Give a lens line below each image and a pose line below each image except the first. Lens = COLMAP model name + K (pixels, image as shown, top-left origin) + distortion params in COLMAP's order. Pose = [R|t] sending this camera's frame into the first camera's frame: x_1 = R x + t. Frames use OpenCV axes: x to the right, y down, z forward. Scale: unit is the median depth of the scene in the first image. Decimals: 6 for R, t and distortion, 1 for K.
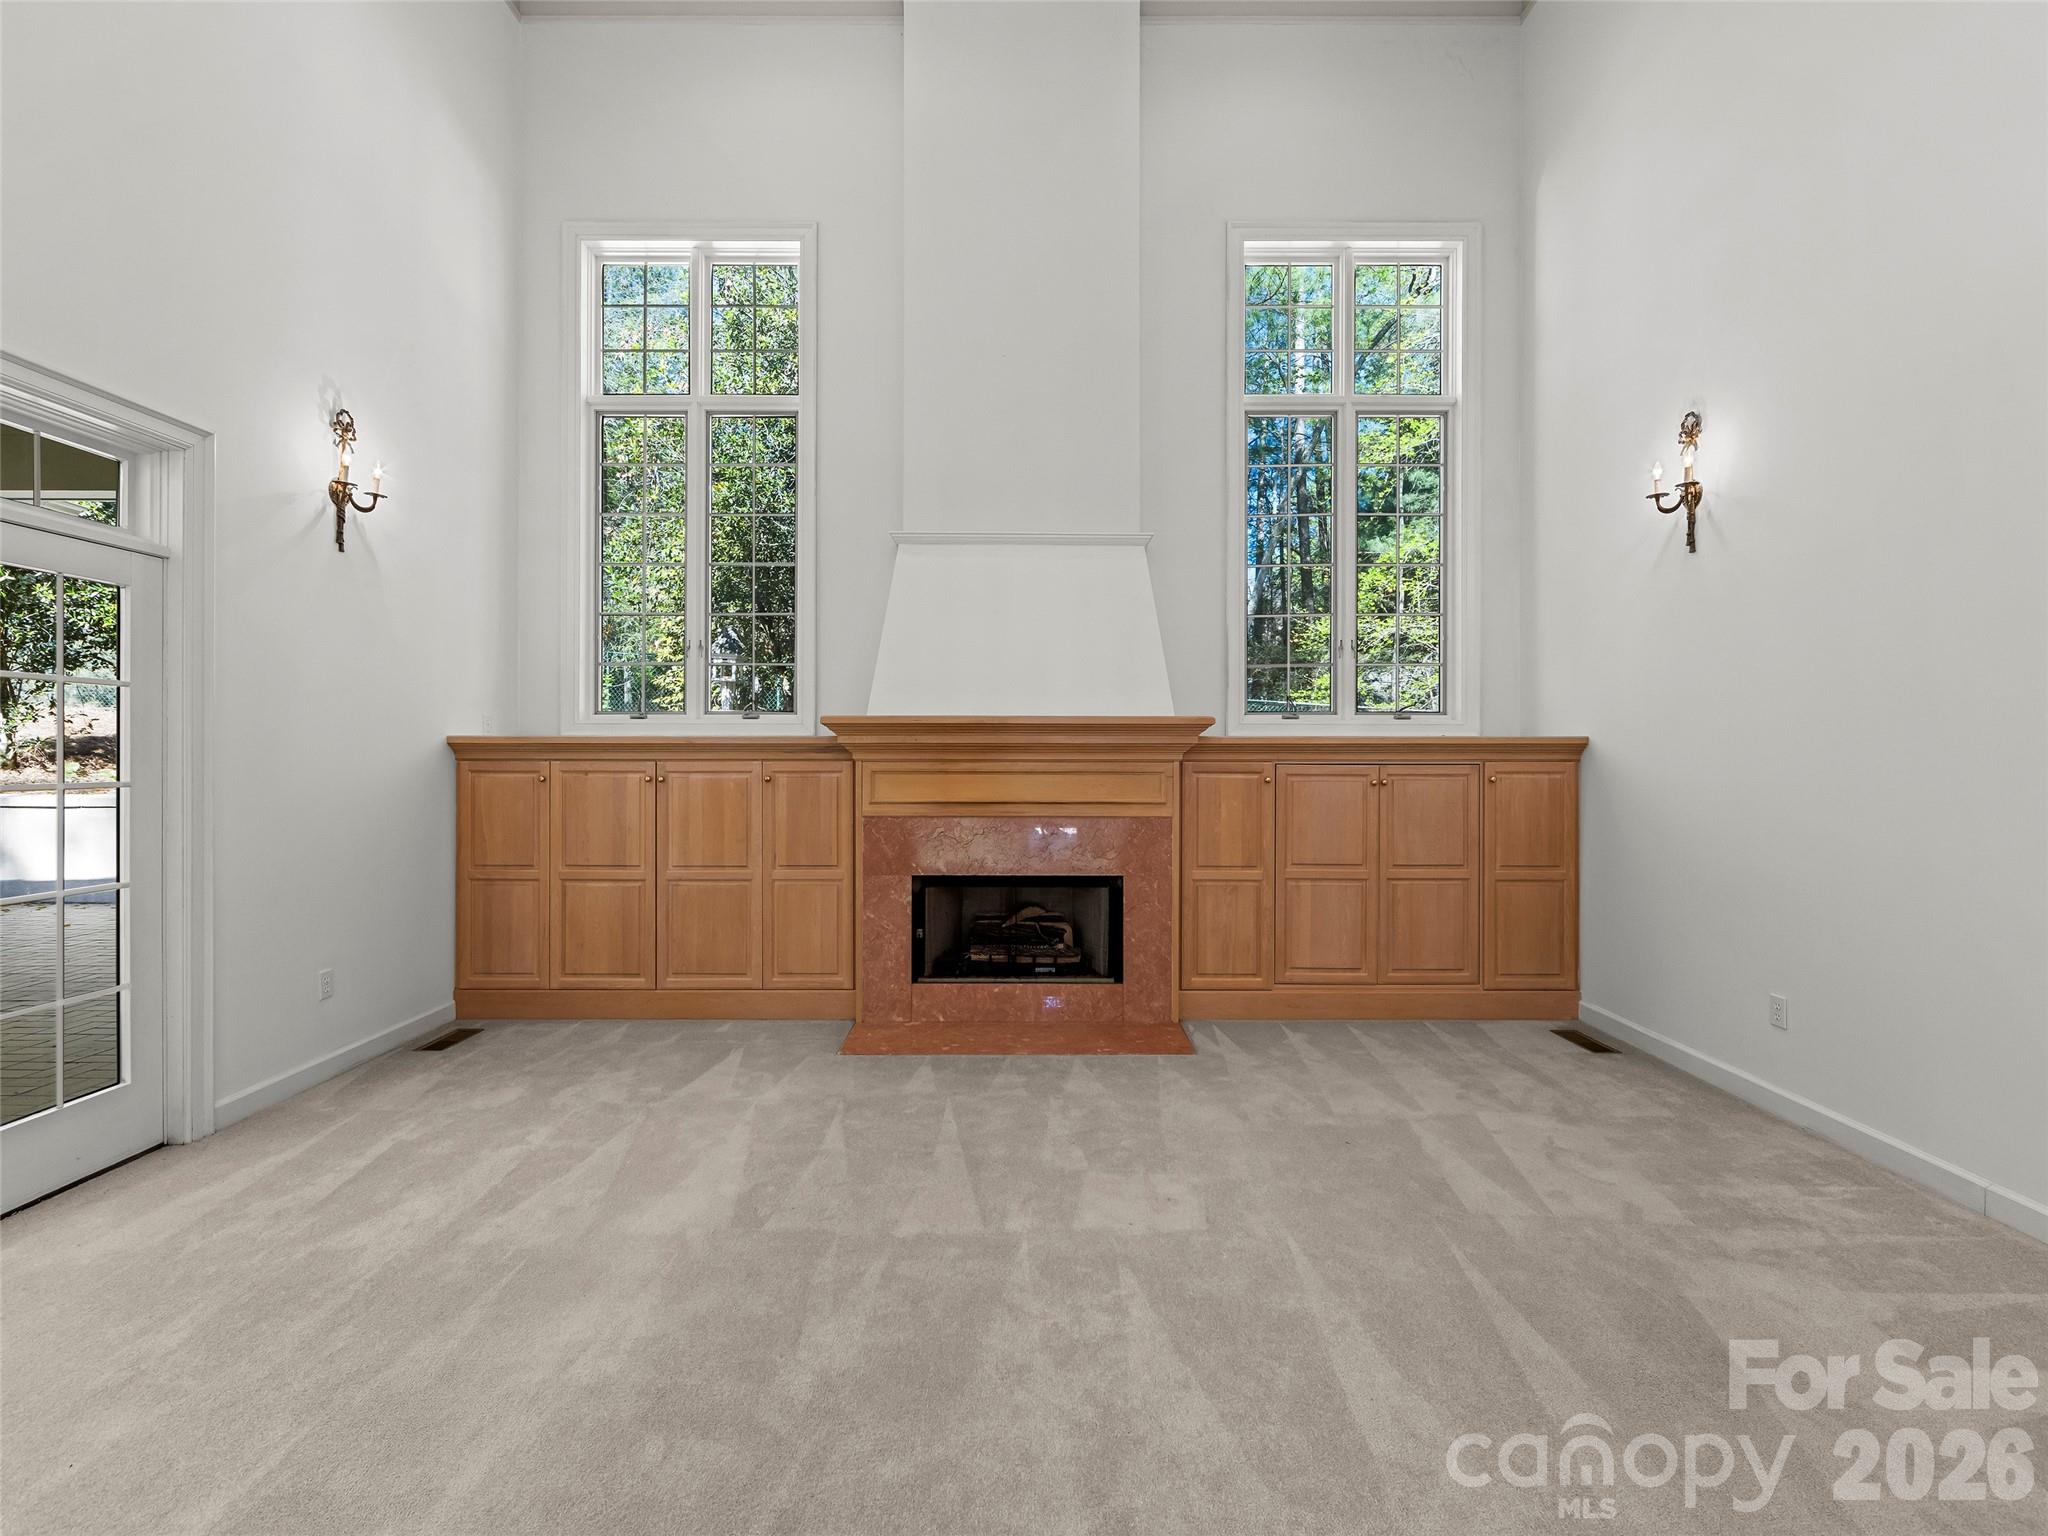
lens RADIAL K [[921.4, 0, 1025.4], [0, 921.4, 755.3], [0, 0, 1]] dist [-0.002705, -0.000325]
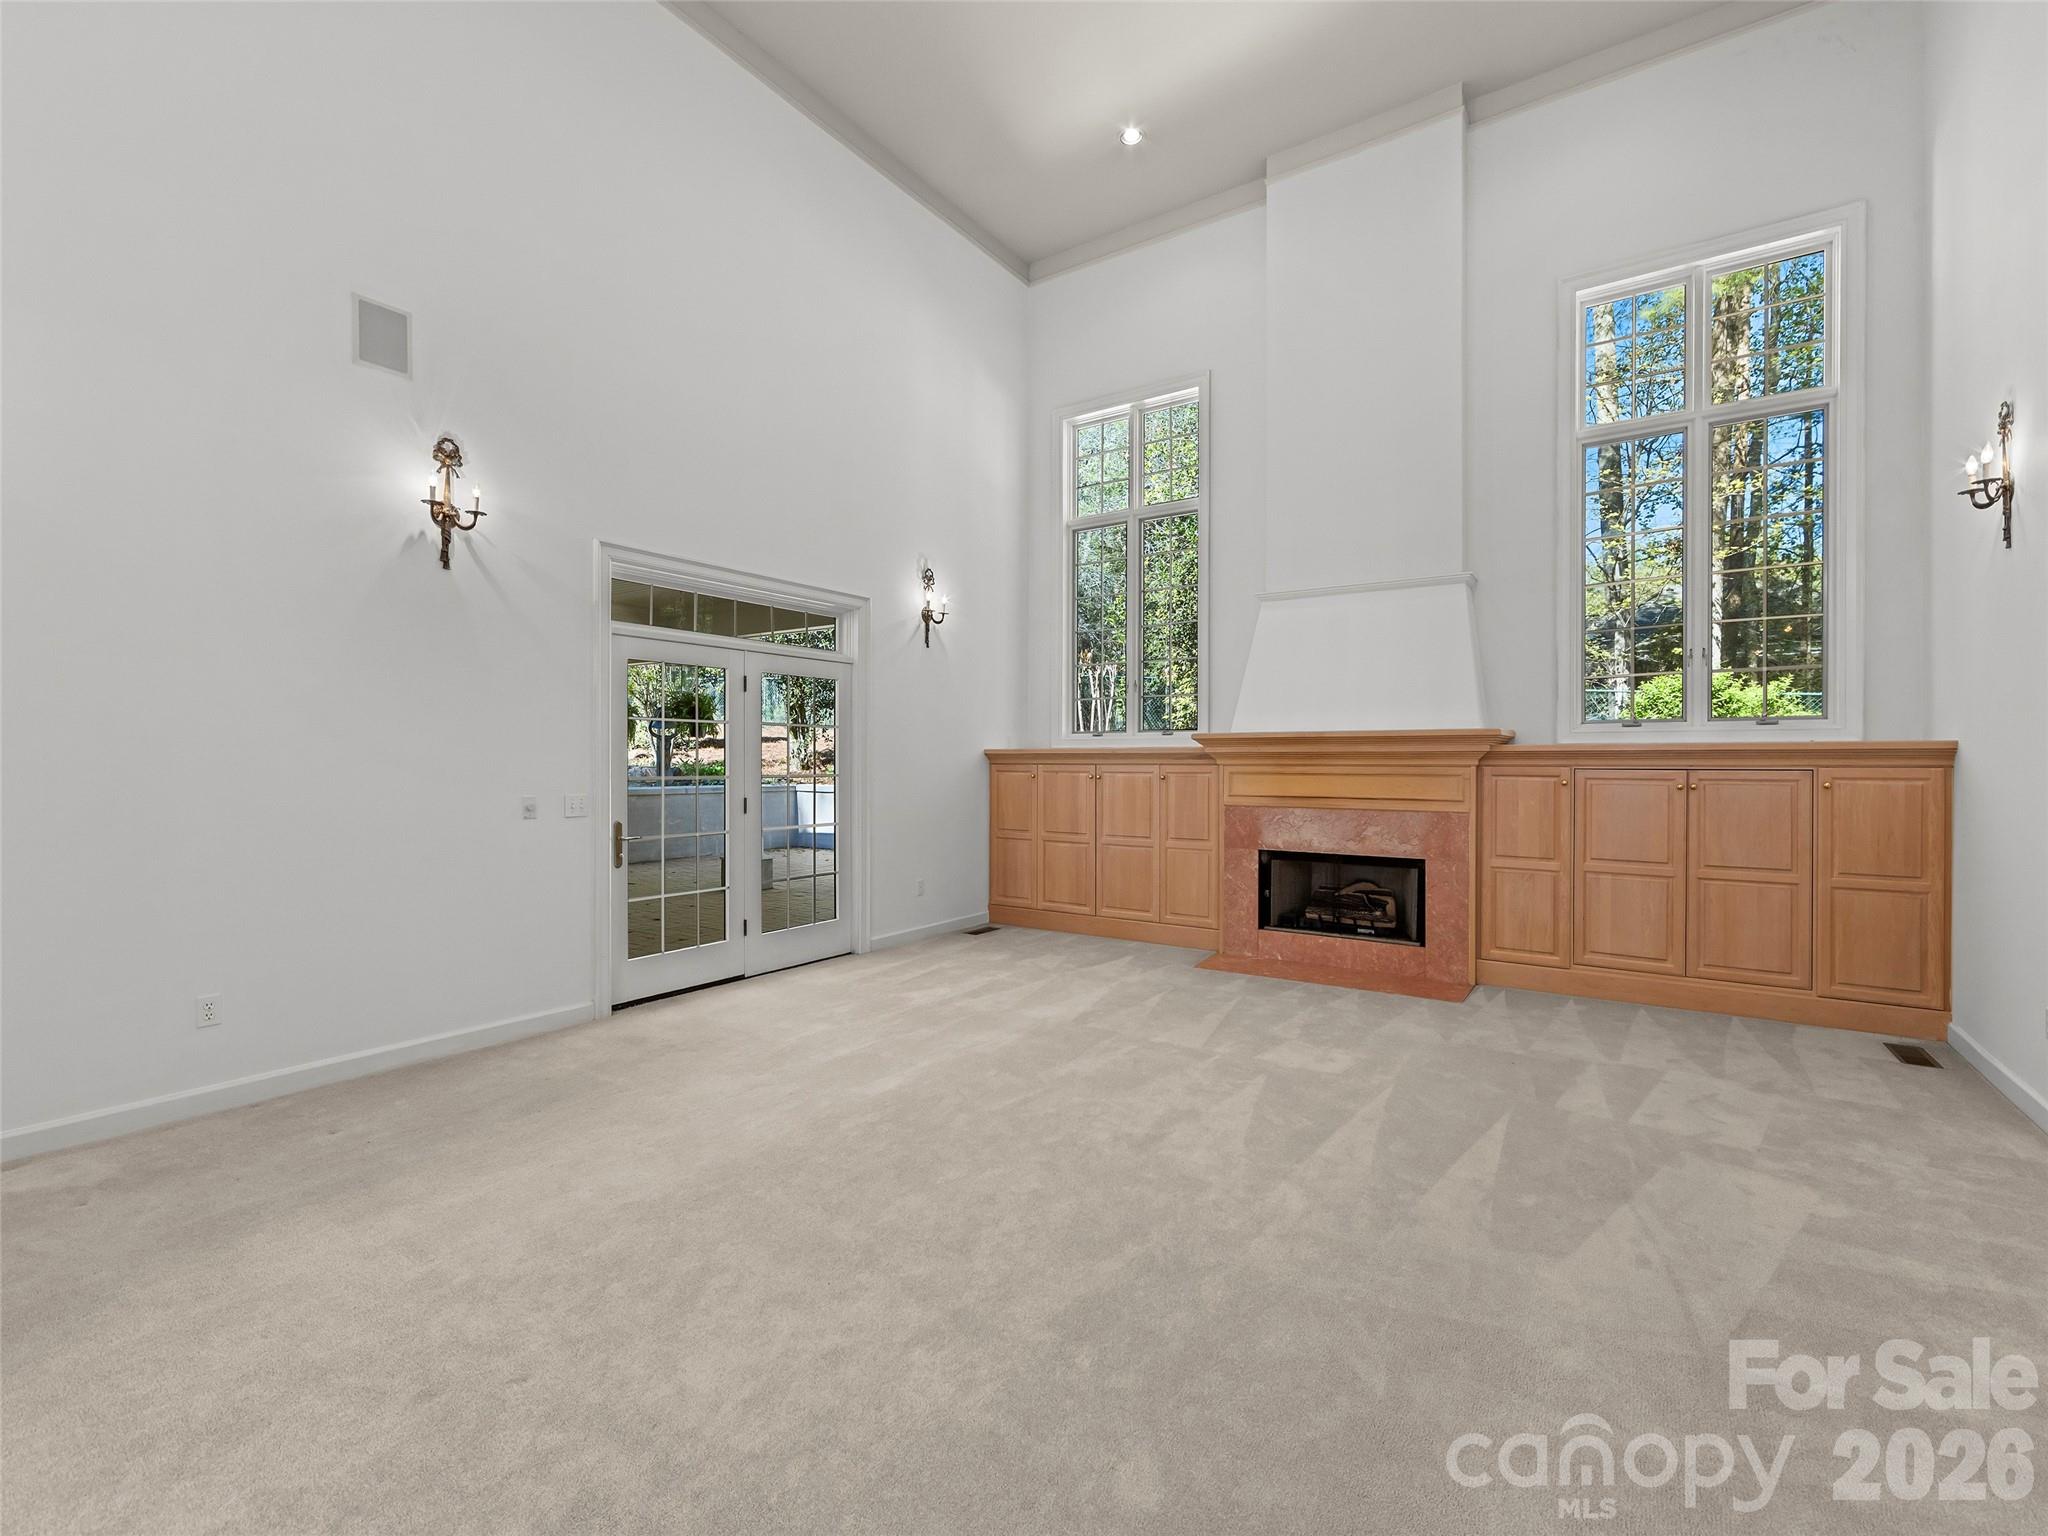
lens RADIAL K [[905.5, 0, 1028.9], [0, 905.5, 764.2], [0, 0, 1]] dist [0.001544, 0.000352]
pose [[0.826233, 0.001663, -0.563326, 0.348189], [0.000153, 0.999995, 0.003177, 0.000121], [0.563329, -0.002711, 0.826228, -0.292522]]
